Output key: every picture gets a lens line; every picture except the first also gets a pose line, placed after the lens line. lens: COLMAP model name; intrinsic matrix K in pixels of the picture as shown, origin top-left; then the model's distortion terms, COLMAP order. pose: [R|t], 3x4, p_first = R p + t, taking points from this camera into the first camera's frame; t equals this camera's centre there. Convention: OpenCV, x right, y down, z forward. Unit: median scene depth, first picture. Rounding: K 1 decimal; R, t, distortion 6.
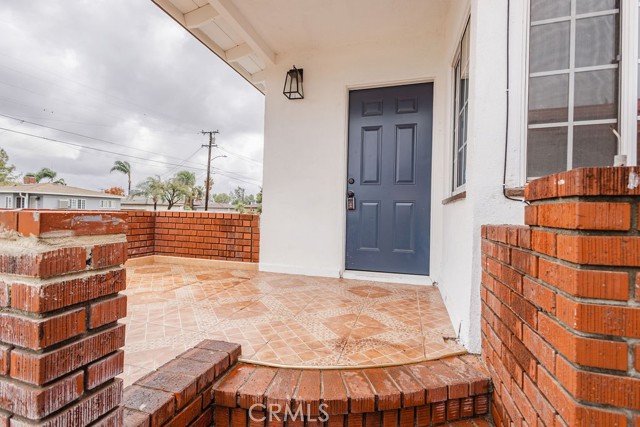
lens RADIAL K [[294.2, 0, 318.7], [0, 294.2, 214.1], [0, 0, 1]] dist [0.007430, -0.000249]
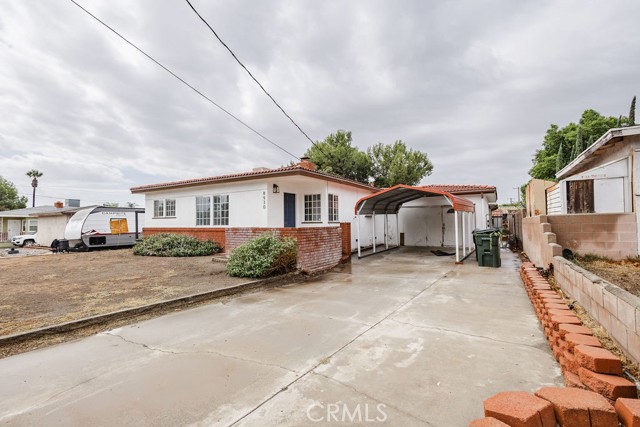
lens RADIAL K [[294.2, 0, 318.7], [0, 294.2, 214.1], [0, 0, 1]] dist [0.007430, -0.000249]
pose [[0.302028, 0.021362, 0.953060, -3.205277], [0.010933, 0.999606, -0.025870, -0.059133], [-0.953236, 0.018233, 0.301675, -0.496030]]
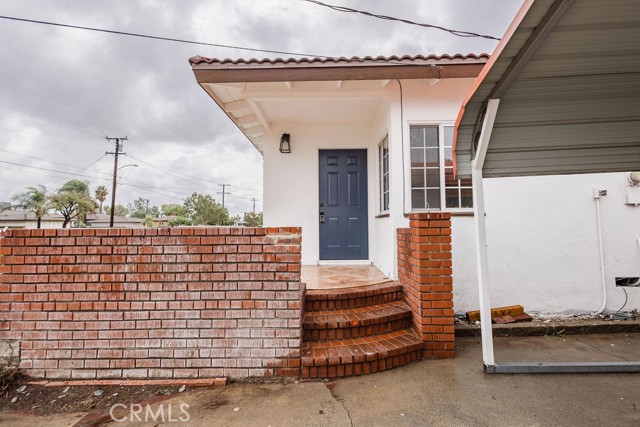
lens RADIAL K [[294.2, 0, 318.7], [0, 294.2, 214.1], [0, 0, 1]] dist [0.007430, -0.000249]
pose [[0.964044, -0.015651, 0.265283, -0.339024], [0.025579, 0.999094, -0.034012, -0.006636], [-0.264510, 0.039575, 0.963570, -0.563094]]
